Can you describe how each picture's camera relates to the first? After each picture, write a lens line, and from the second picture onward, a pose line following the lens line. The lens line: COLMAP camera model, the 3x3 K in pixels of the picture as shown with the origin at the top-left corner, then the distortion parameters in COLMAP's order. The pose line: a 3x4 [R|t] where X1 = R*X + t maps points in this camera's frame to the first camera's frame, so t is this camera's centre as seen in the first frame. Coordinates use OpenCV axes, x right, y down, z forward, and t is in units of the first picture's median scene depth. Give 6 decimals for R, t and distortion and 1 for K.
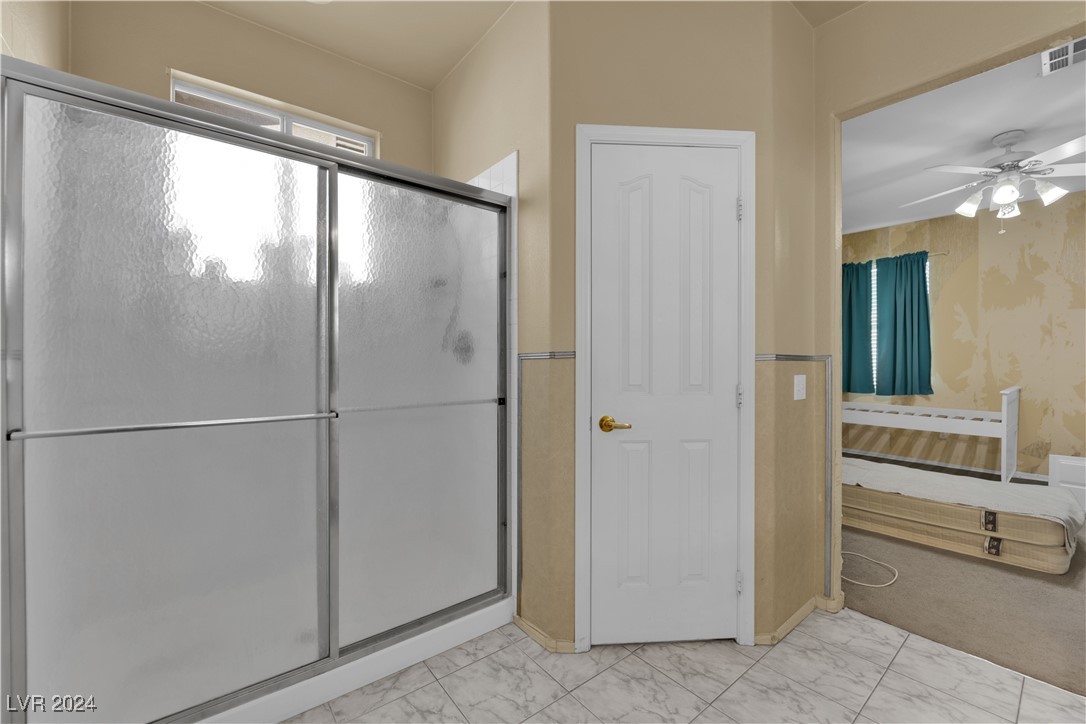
lens RADIAL K [[437.4, 0, 544.8], [0, 437.4, 363.4], [0, 0, 1]] dist [-0.014347, -0.001170]
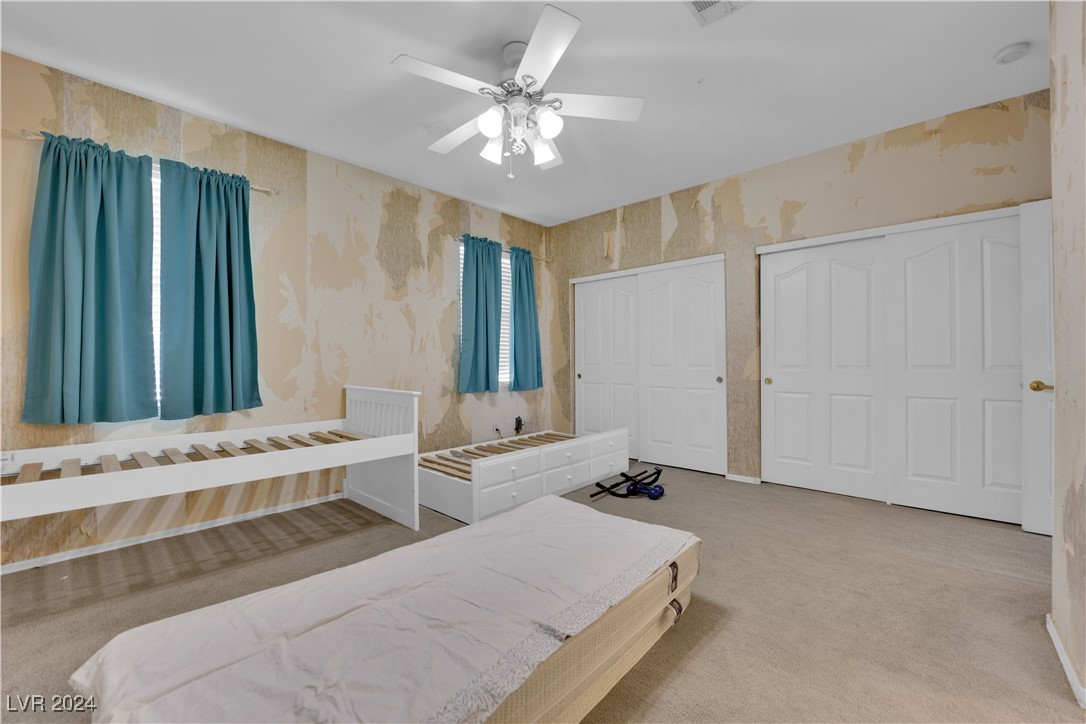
lens RADIAL K [[437.4, 0, 542.5], [0, 437.4, 360.9], [0, 0, 1]] dist [-0.014347, -0.001170]
pose [[-0.153483, -0.000526, 0.988151, 0.202165], [0.013579, 0.999904, 0.002642, 0.007958], [-0.988058, 0.013823, -0.153461, 0.691812]]
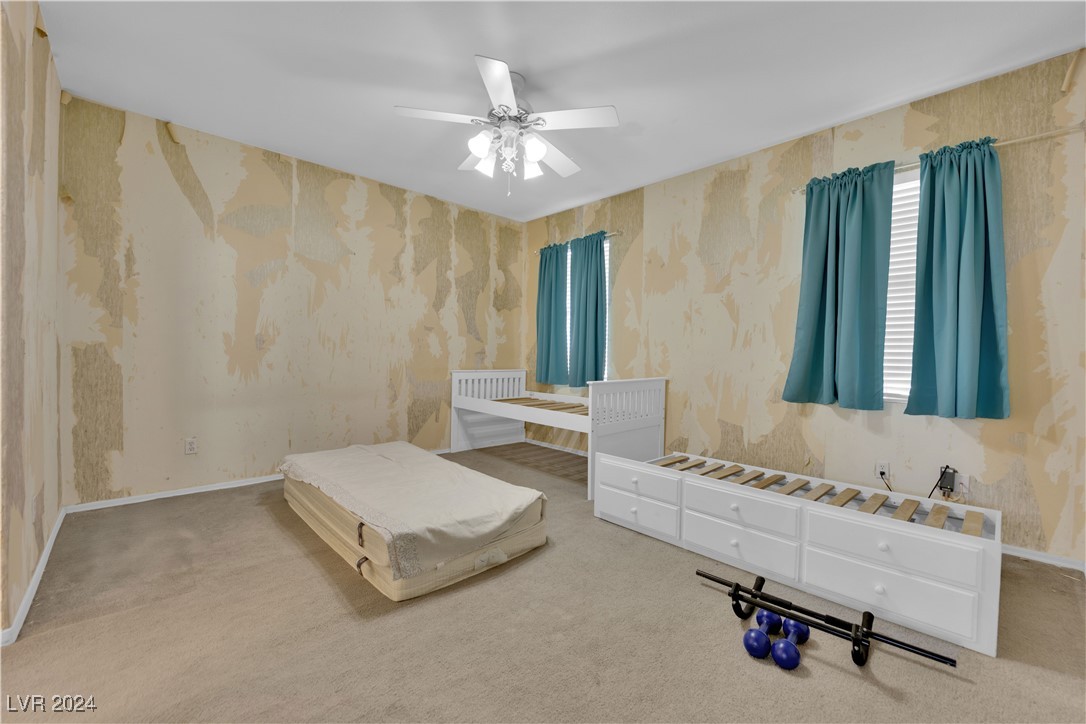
lens RADIAL K [[437.4, 0, 540.8], [0, 437.4, 361.6], [0, 0, 1]] dist [-0.014347, -0.001170]
pose [[0.996507, 0.013023, 0.082488, 0.688720], [-0.013711, 0.999876, 0.007783, 0.014418], [-0.082376, -0.008887, 0.996562, 0.077594]]
